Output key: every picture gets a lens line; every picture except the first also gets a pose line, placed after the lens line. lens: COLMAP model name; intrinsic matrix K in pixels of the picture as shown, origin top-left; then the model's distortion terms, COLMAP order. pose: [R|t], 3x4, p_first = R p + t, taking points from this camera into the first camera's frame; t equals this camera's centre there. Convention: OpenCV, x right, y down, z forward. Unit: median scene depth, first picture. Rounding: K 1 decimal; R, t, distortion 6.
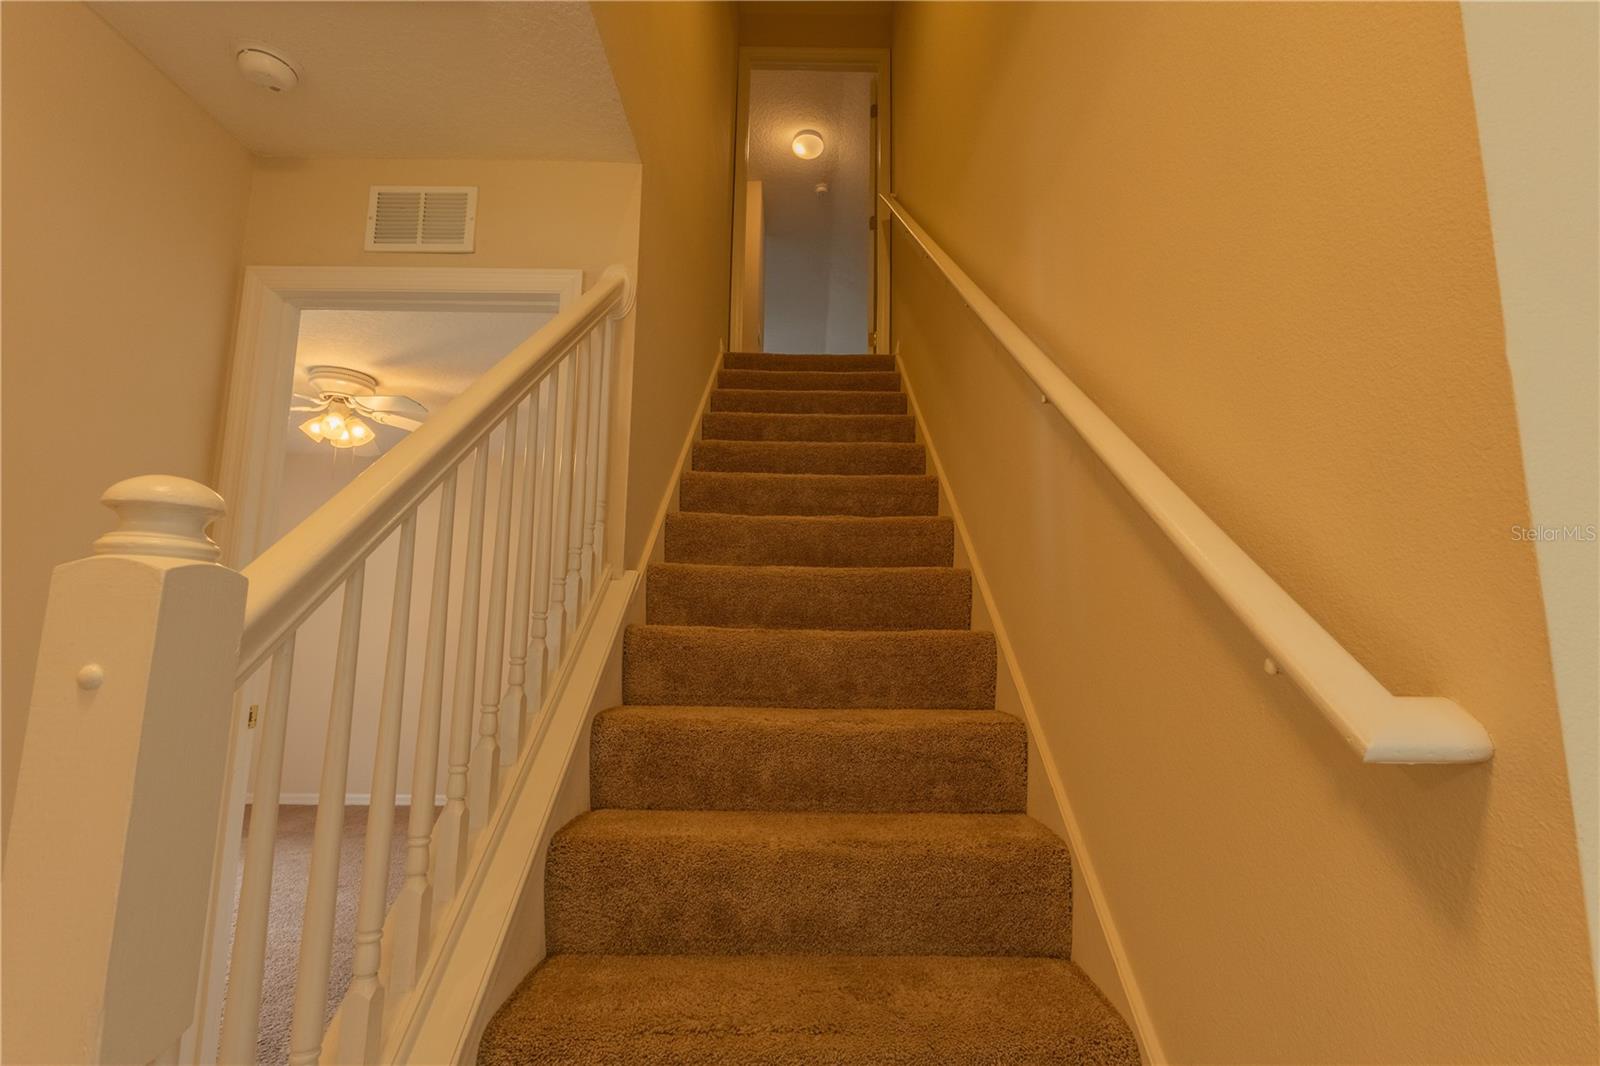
lens RADIAL K [[742.6, 0, 808.7], [0, 742.6, 535.2], [0, 0, 1]] dist [0.002333, 0.003062]
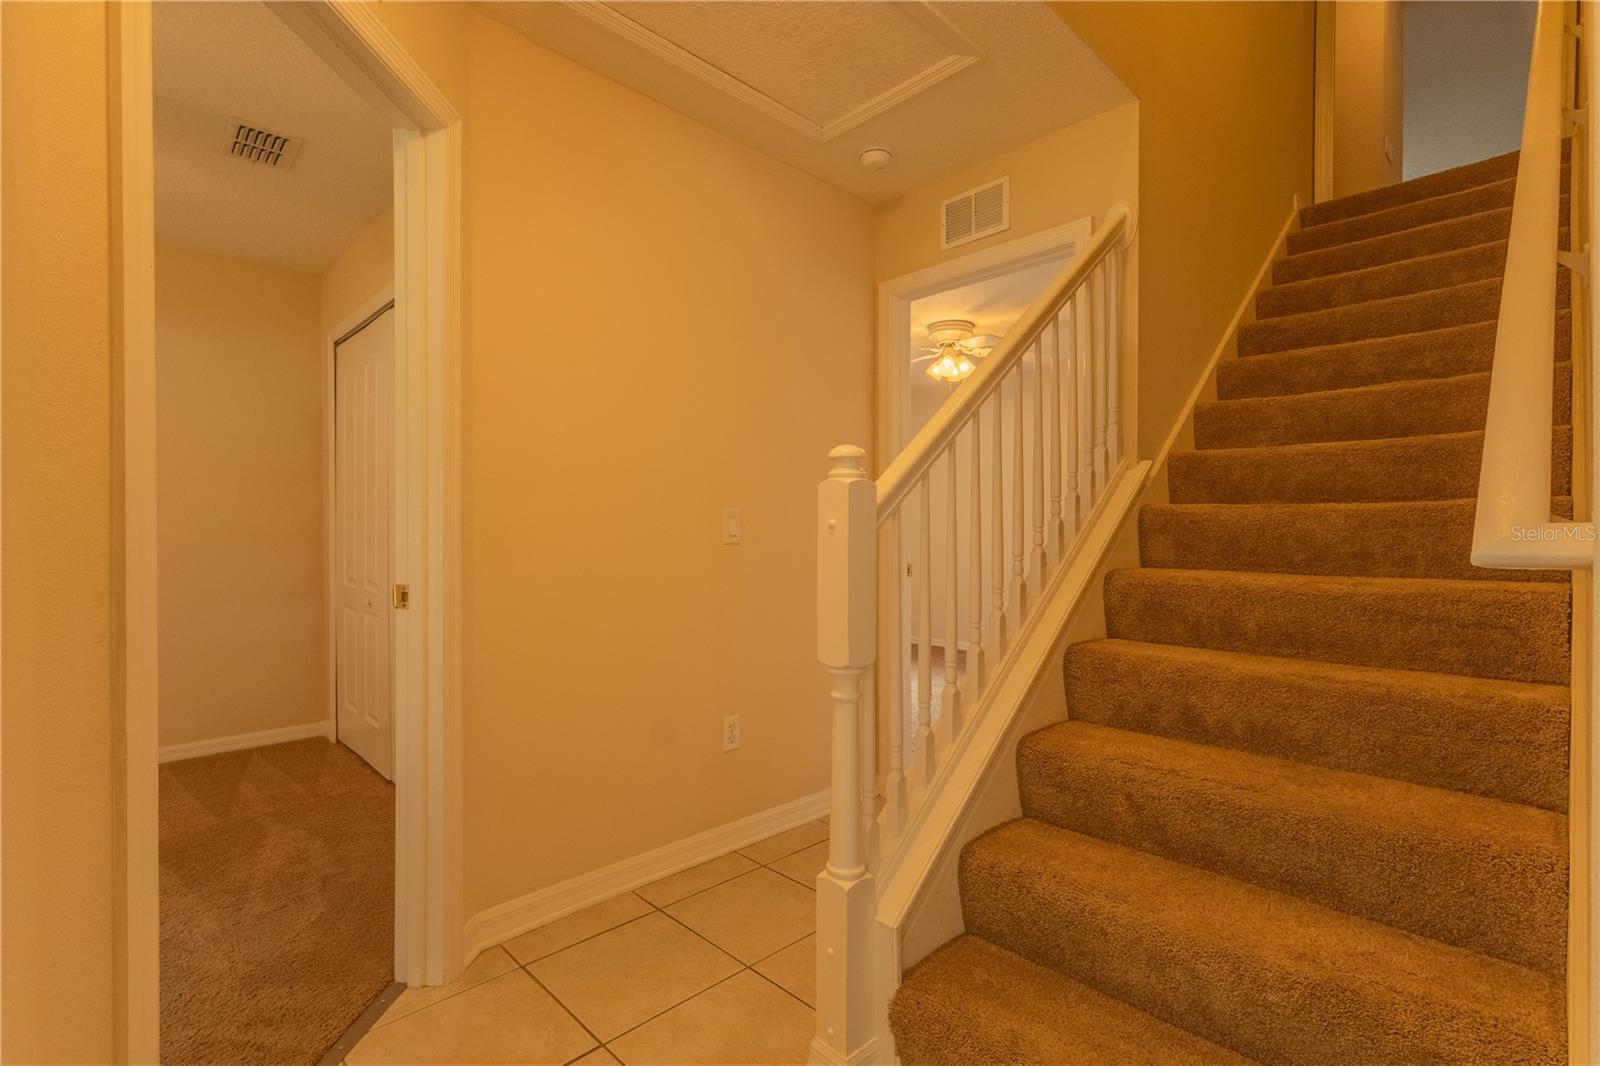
lens RADIAL K [[742.6, 0, 795.9], [0, 742.6, 536.4], [0, 0, 1]] dist [0.002333, 0.003062]
pose [[0.688402, -0.005813, -0.725306, 0.251782], [0.110498, 0.989137, 0.096948, -0.010833], [0.716863, -0.146884, 0.681566, -0.261625]]
